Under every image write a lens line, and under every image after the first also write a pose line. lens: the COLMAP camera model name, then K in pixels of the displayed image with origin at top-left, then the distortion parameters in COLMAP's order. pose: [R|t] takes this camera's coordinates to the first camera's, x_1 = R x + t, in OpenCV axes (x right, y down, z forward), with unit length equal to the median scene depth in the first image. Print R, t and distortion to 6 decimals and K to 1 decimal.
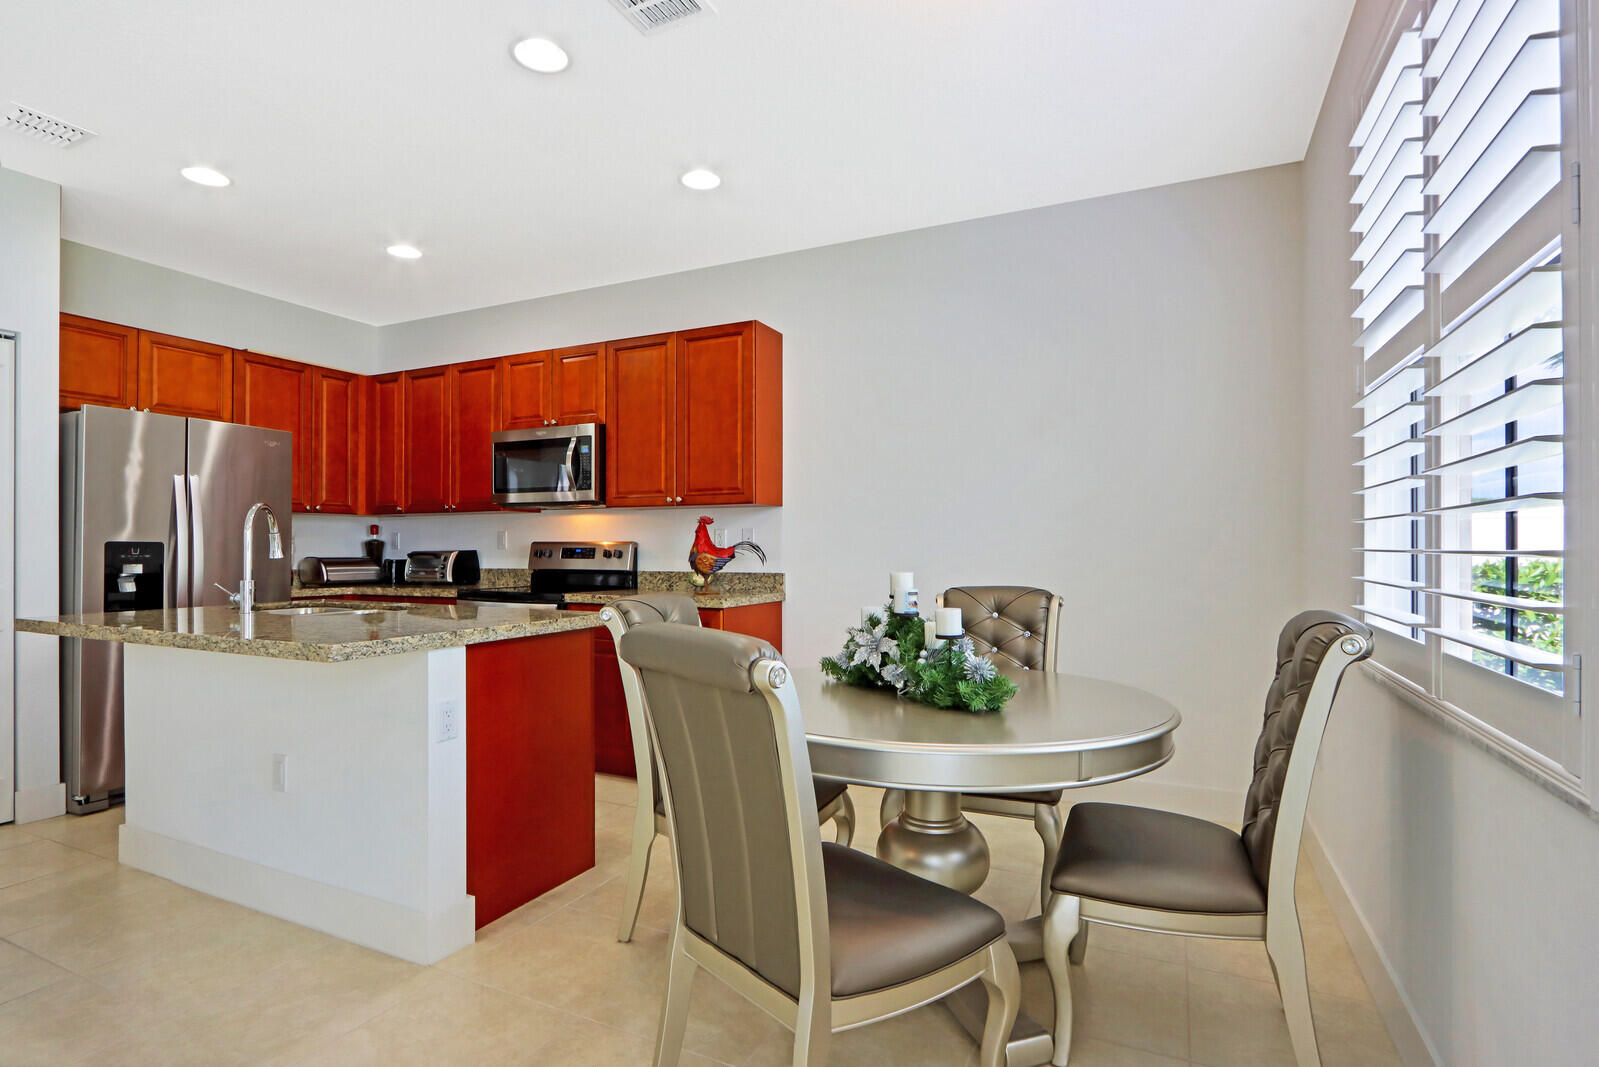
lens RADIAL K [[769.6, 0, 785.8], [0, 769.6, 547.3], [0, 0, 1]] dist [-0.013776, -0.000083]
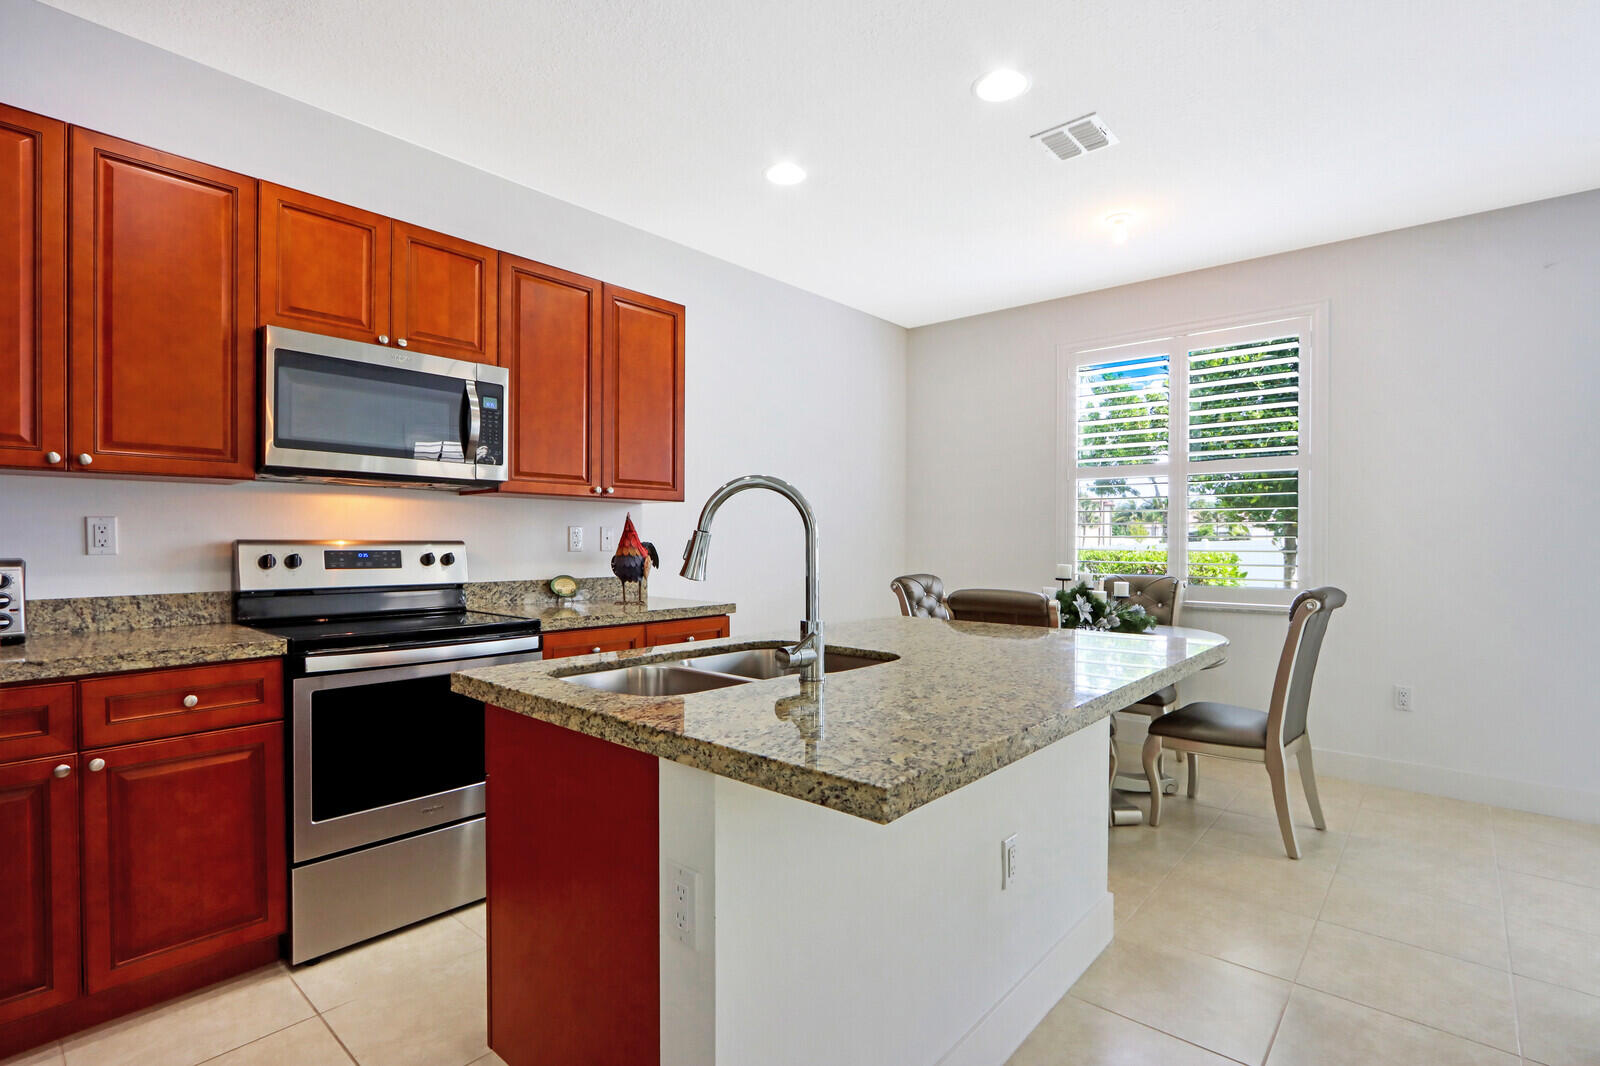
lens RADIAL K [[770.0, 0, 797.1], [0, 770.0, 538.9], [0, 0, 1]] dist [-0.013776, -0.000083]
pose [[0.258397, 0.000666, 0.966039, -0.841001], [-0.002553, 0.999997, -0.000007, -0.010288], [-0.966035, -0.002465, 0.258398, 0.571350]]
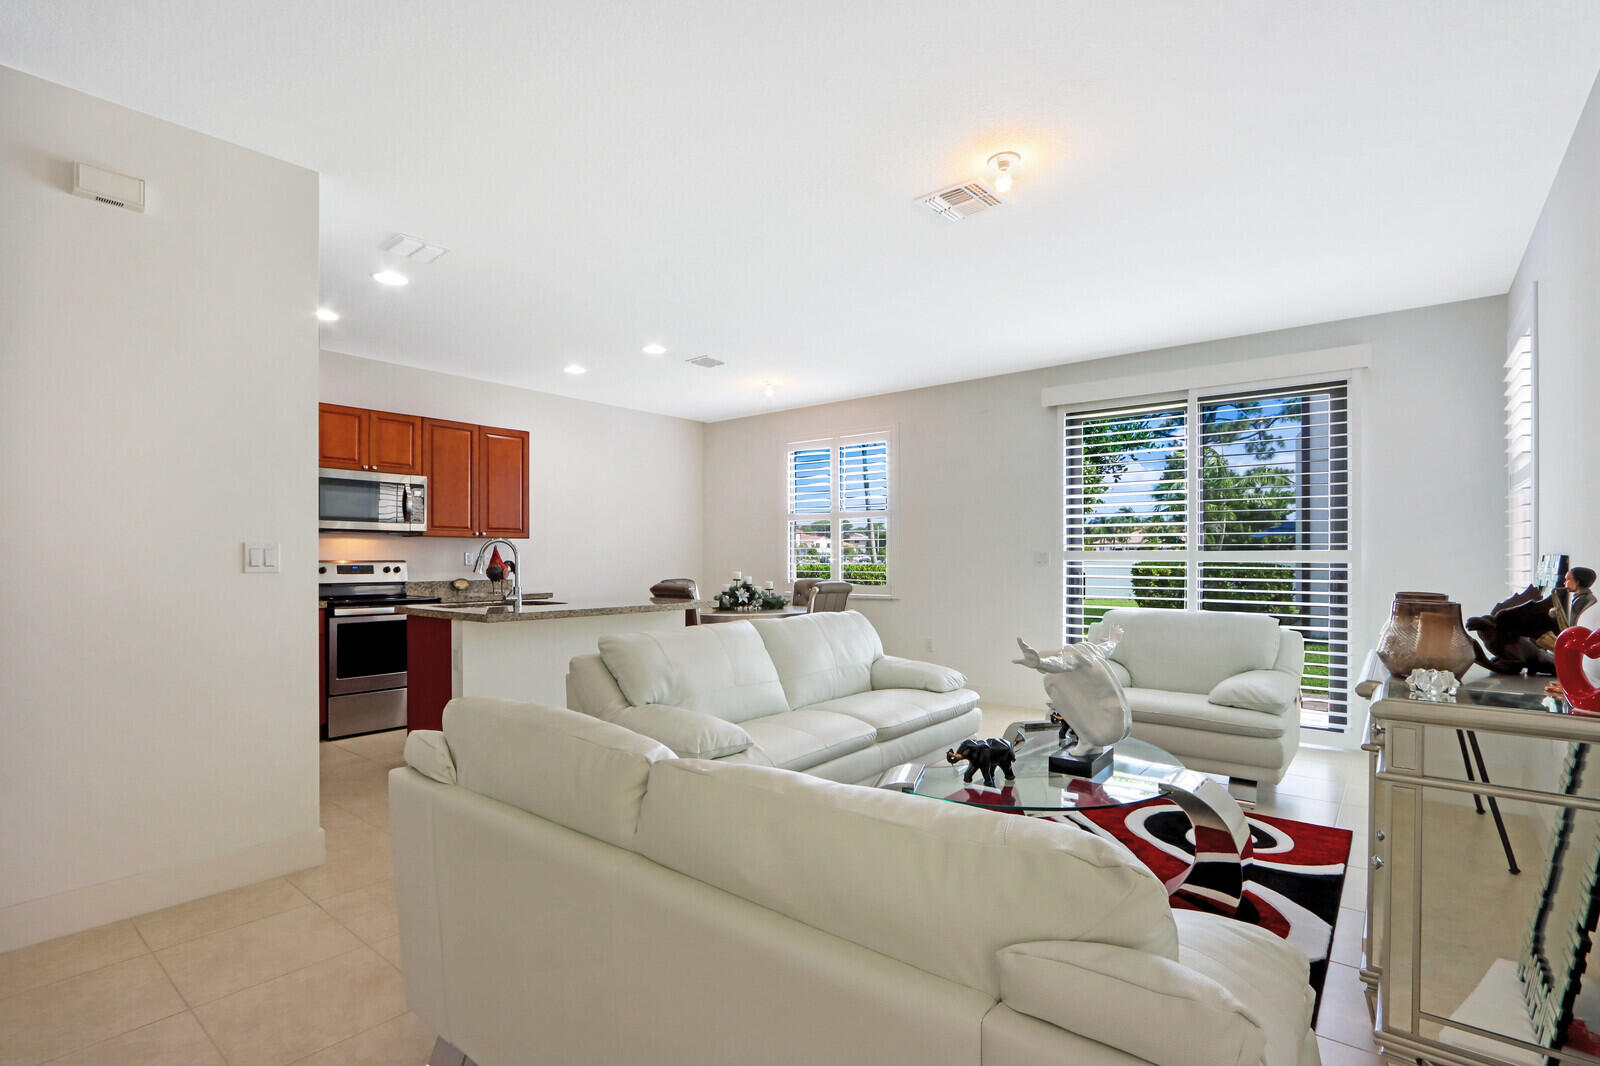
lens RADIAL K [[770.0, 0, 791.8], [0, 770.0, 550.2], [0, 0, 1]] dist [-0.013776, -0.000083]
pose [[0.225672, 0.010166, 0.974150, -1.458894], [0.002991, 0.999934, -0.011128, -0.008728], [-0.974199, 0.005425, 0.225627, 0.033360]]
